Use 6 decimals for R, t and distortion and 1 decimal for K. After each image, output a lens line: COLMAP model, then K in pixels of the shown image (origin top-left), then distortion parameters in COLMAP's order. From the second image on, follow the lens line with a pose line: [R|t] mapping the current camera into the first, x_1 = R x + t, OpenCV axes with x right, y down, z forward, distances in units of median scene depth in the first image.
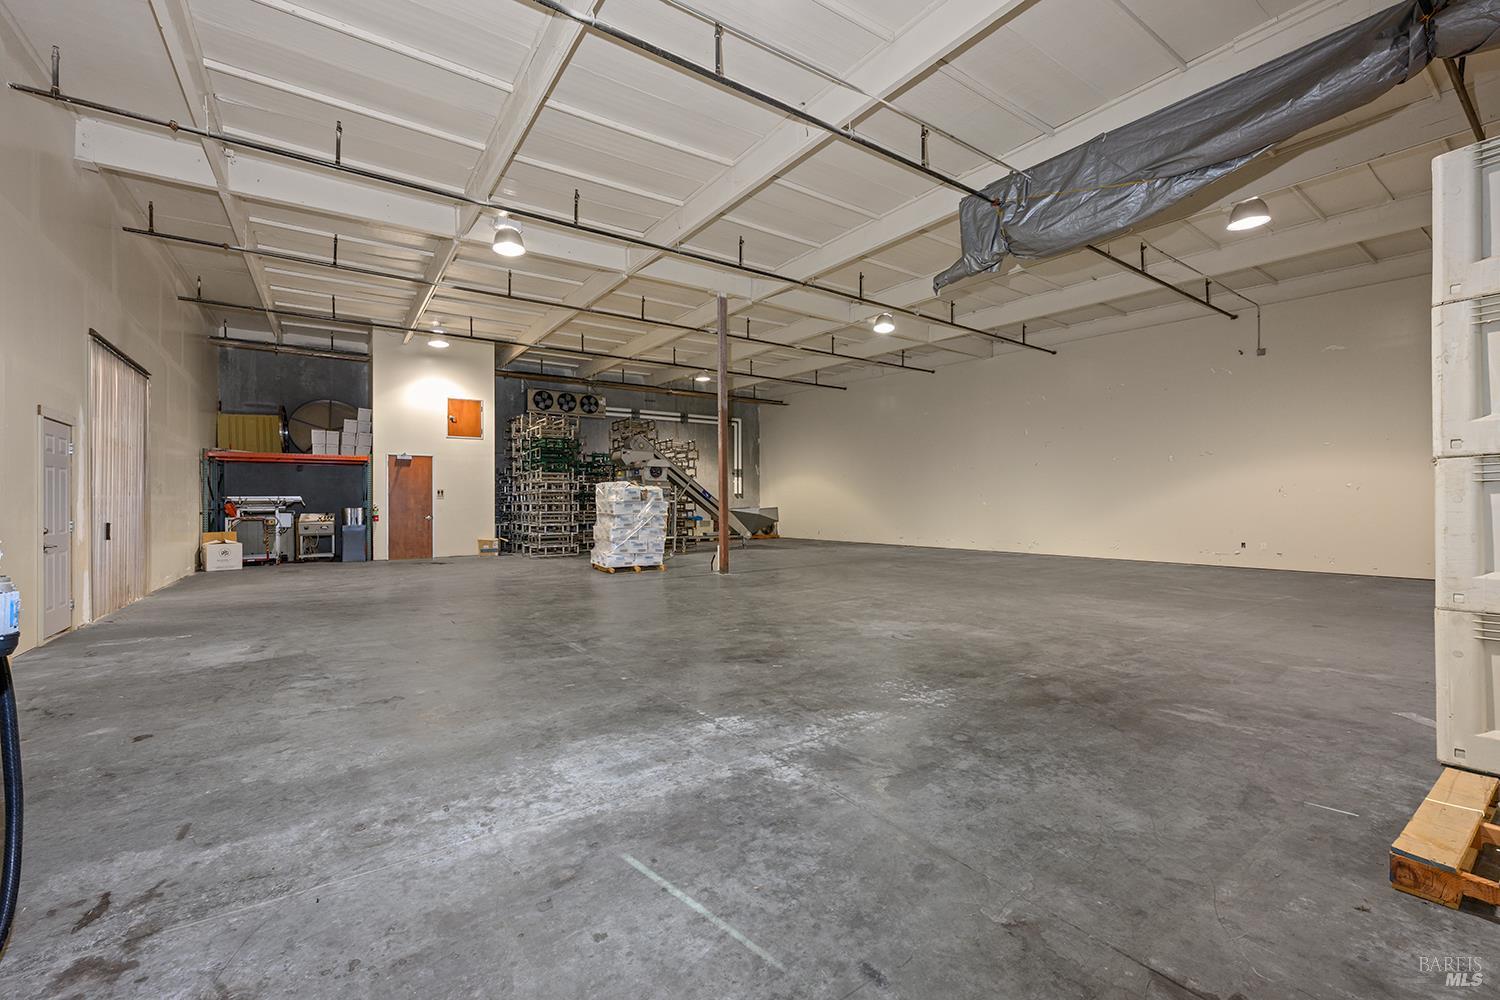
lens RADIAL K [[614.9, 0, 750.0], [0, 614.9, 500.0], [0, 0, 1]] dist [-0.001757, -0.000137]
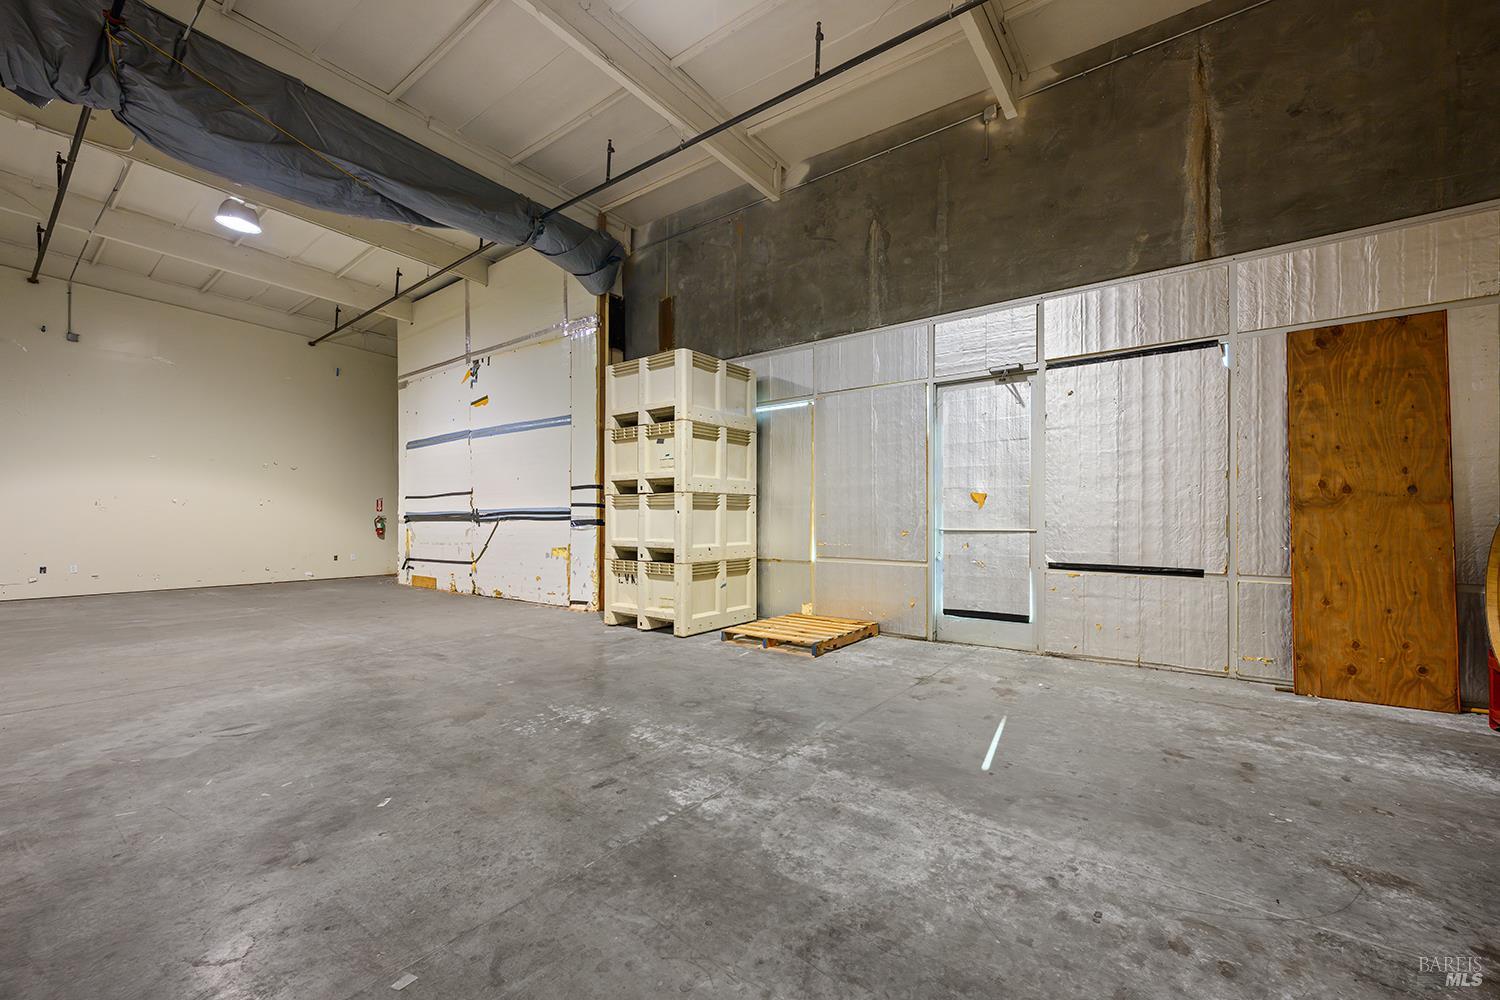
lens RADIAL K [[600.4, 0, 758.7], [0, 600.4, 523.4], [0, 0, 1]] dist [0.000249, -0.000023]
pose [[-0.319177, 0.002461, 0.947692, -0.816952], [-0.005264, 0.999977, -0.004370, 0.041076], [-0.947681, -0.006384, -0.319156, 1.267132]]
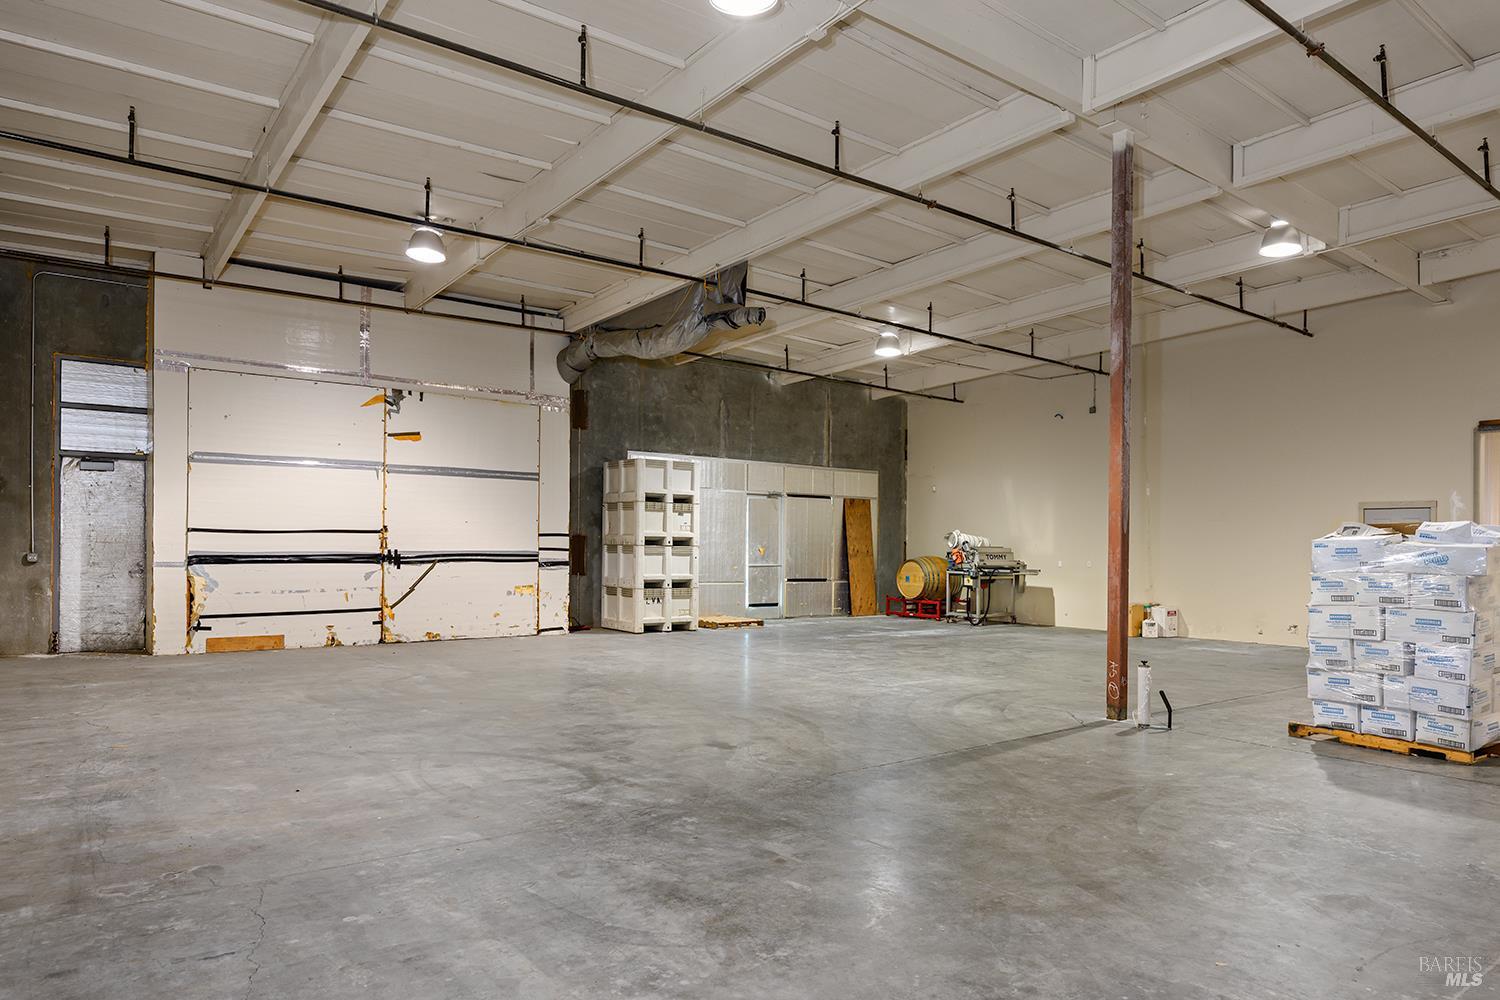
lens RADIAL K [[926.1, 0, 754.2], [0, 926.1, 554.2], [0, 0, 1]] dist [-0.000420, -0.000366]
pose [[-0.998809, -0.007161, -0.048265, 0.432330], [-0.007379, 0.999963, 0.004339, -0.019325], [0.048232, 0.004690, -0.998825, 4.492665]]
